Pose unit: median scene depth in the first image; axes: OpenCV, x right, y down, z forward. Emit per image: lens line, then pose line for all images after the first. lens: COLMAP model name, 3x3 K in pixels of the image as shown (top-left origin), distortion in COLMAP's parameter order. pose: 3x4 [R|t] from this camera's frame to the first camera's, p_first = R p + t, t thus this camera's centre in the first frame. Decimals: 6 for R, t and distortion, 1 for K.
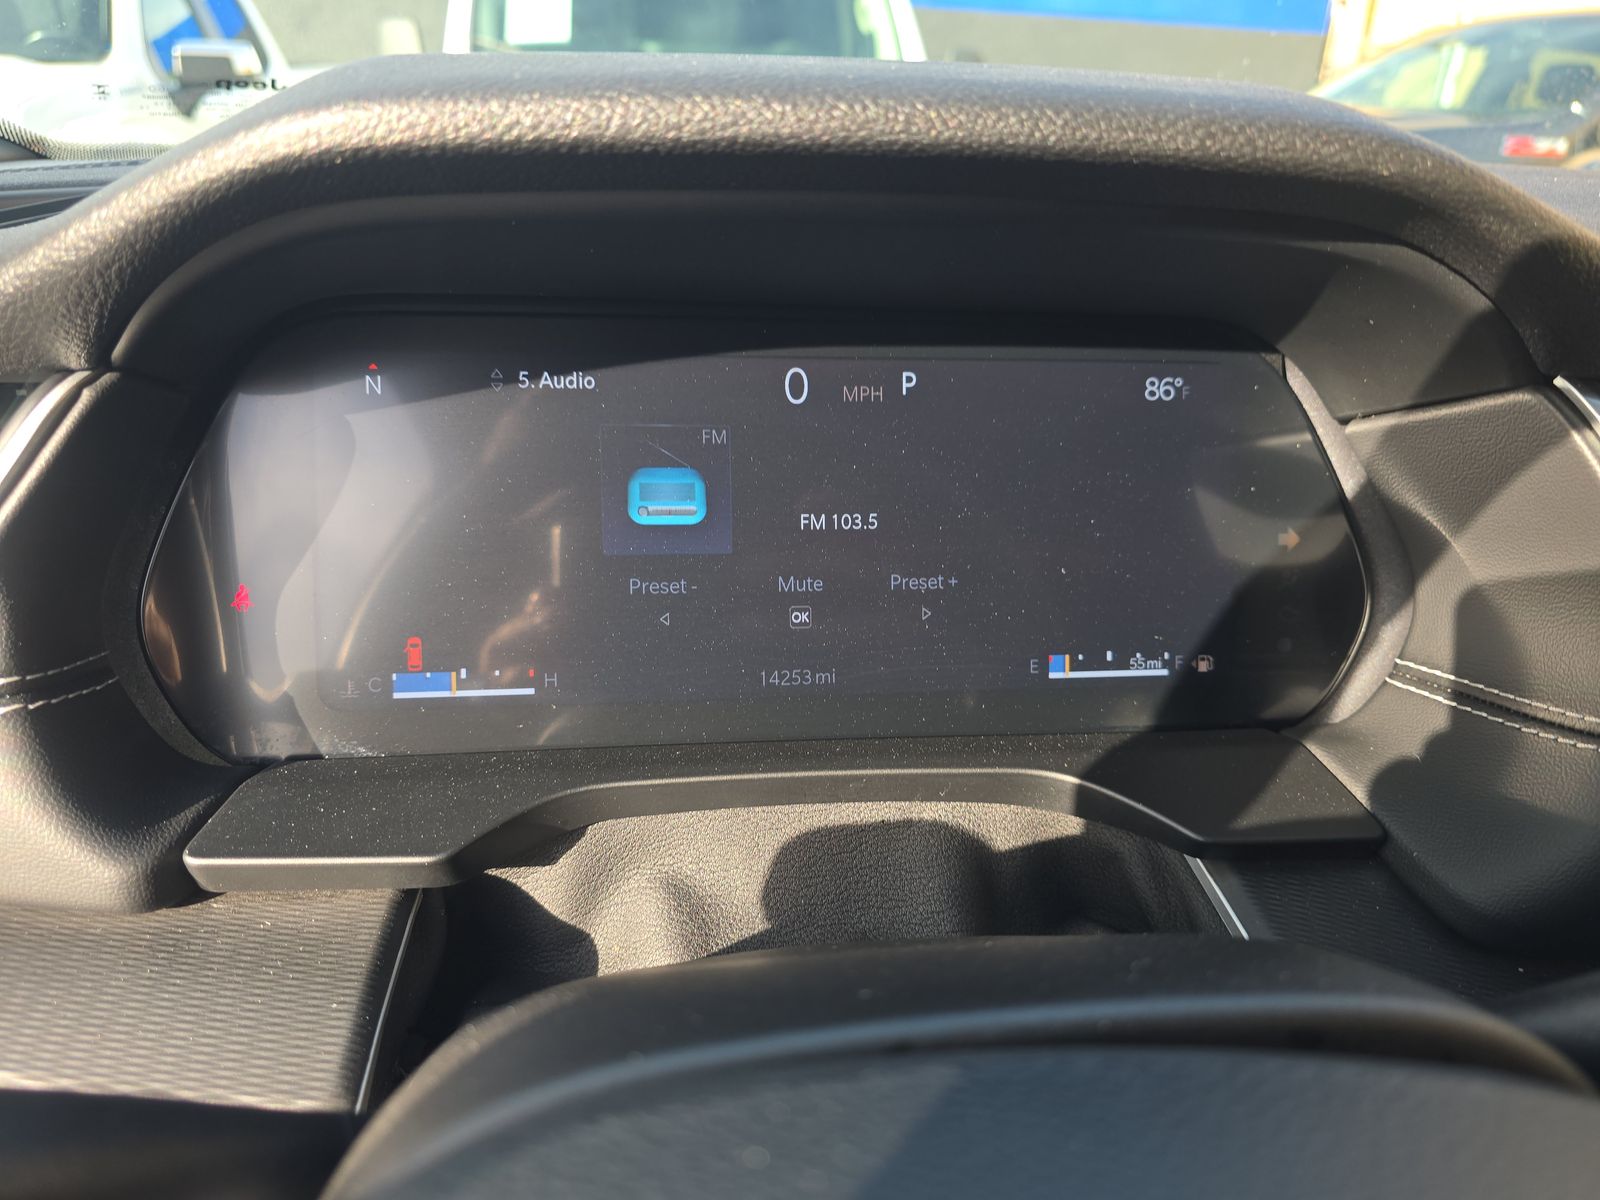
lens RADIAL K [[1101.3, 0, 800.0], [0, 1101.3, 600.0], [0, 0, 1]] dist [0.054458, -0.050356]
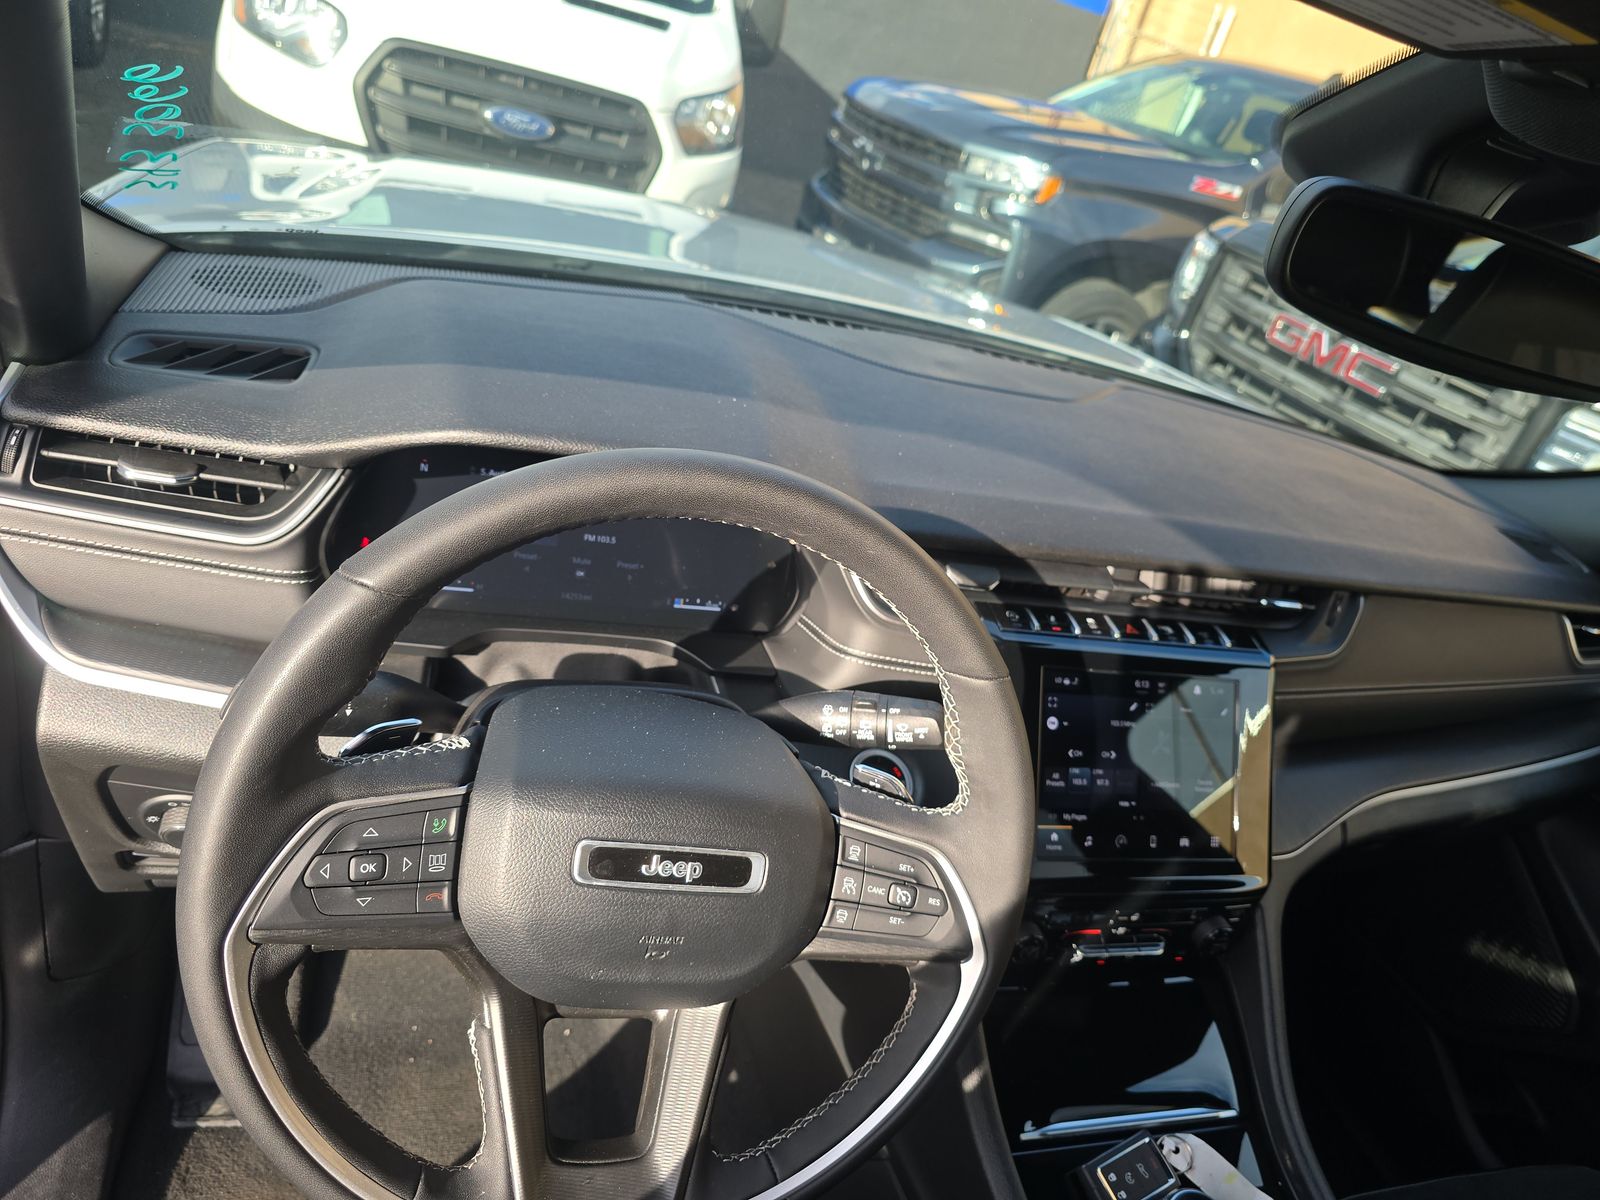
lens RADIAL K [[1079.2, 0, 775.3], [0, 1079.2, 615.5], [0, 0, 1]] dist [0.110358, -0.125410]
pose [[0.971346, 0.111420, 0.209934, -0.079597], [-0.136984, 0.984288, 0.111412, -0.237848], [-0.194222, -0.136978, 0.971347, -1.604786]]
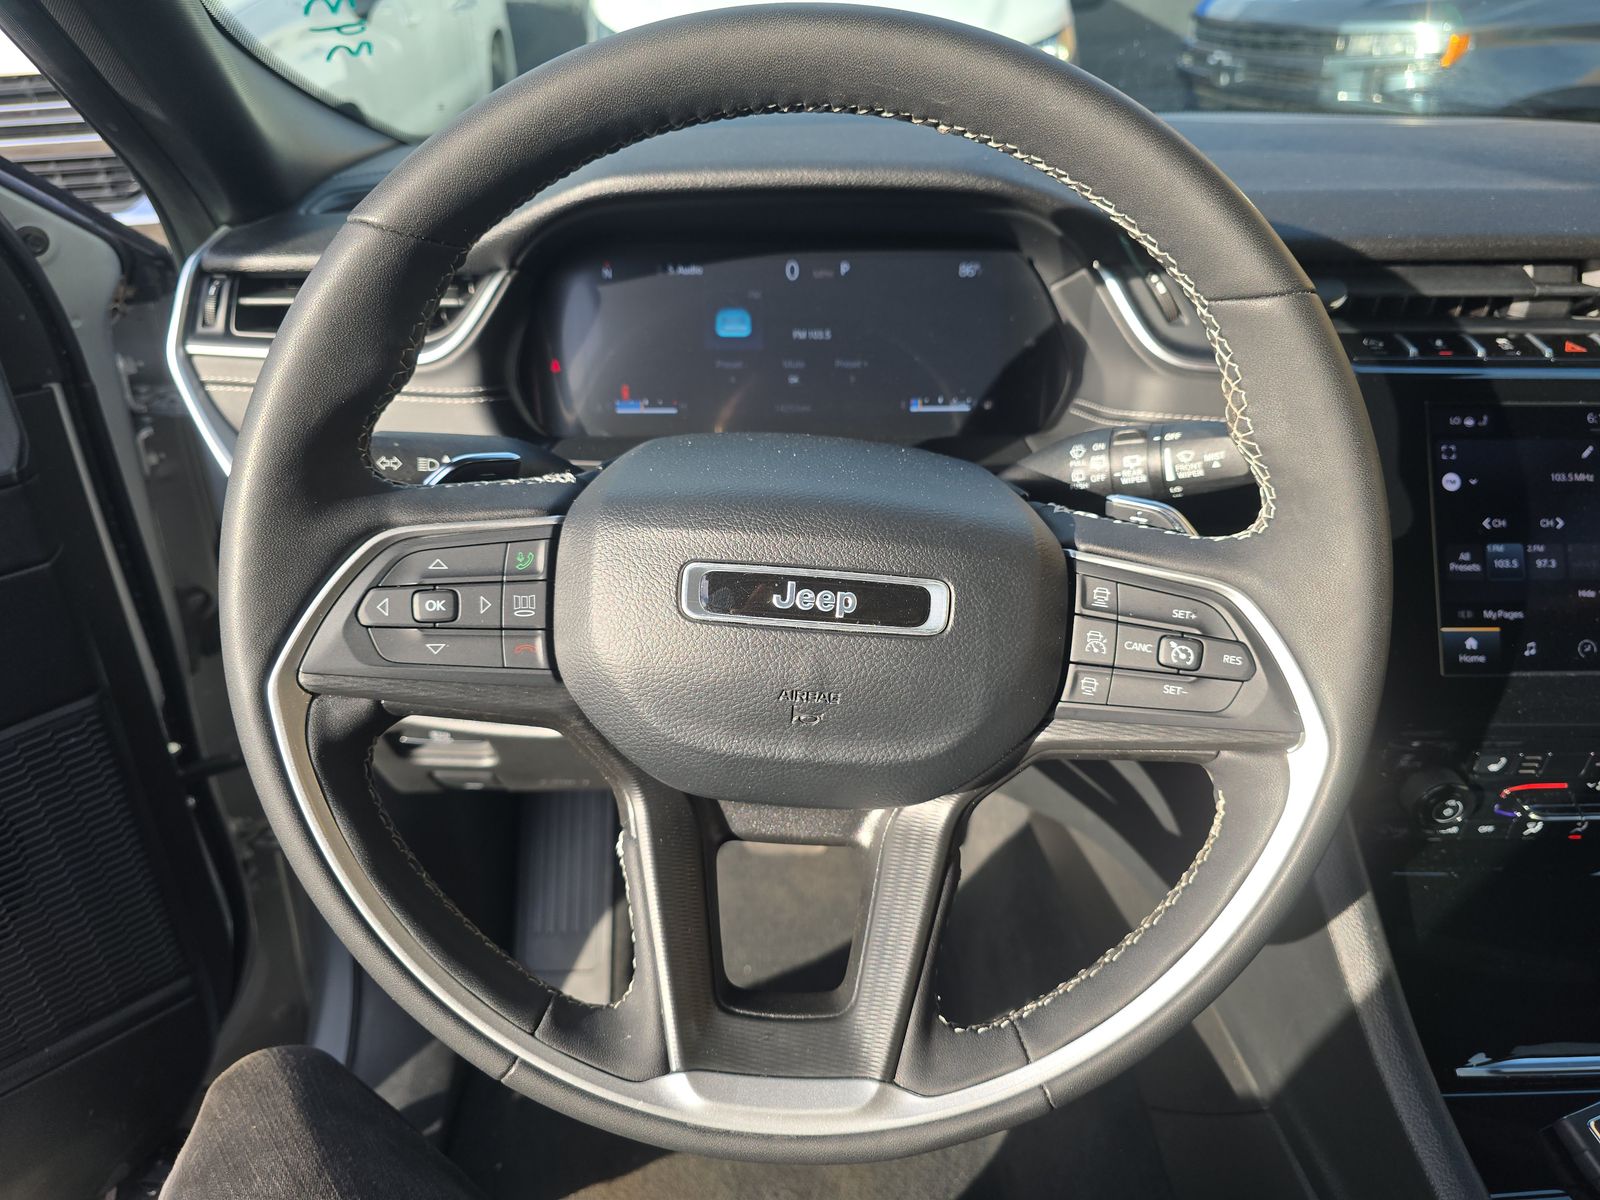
lens RADIAL K [[1101.3, 0, 800.0], [0, 1101.3, 600.0], [0, 0, 1]] dist [0.054458, -0.050356]
pose [[0.992043, 0.023047, -0.123774, 0.298592], [-0.010077, 0.994484, 0.104405, 0.225676], [0.125497, -0.102327, 0.986803, -1.227917]]
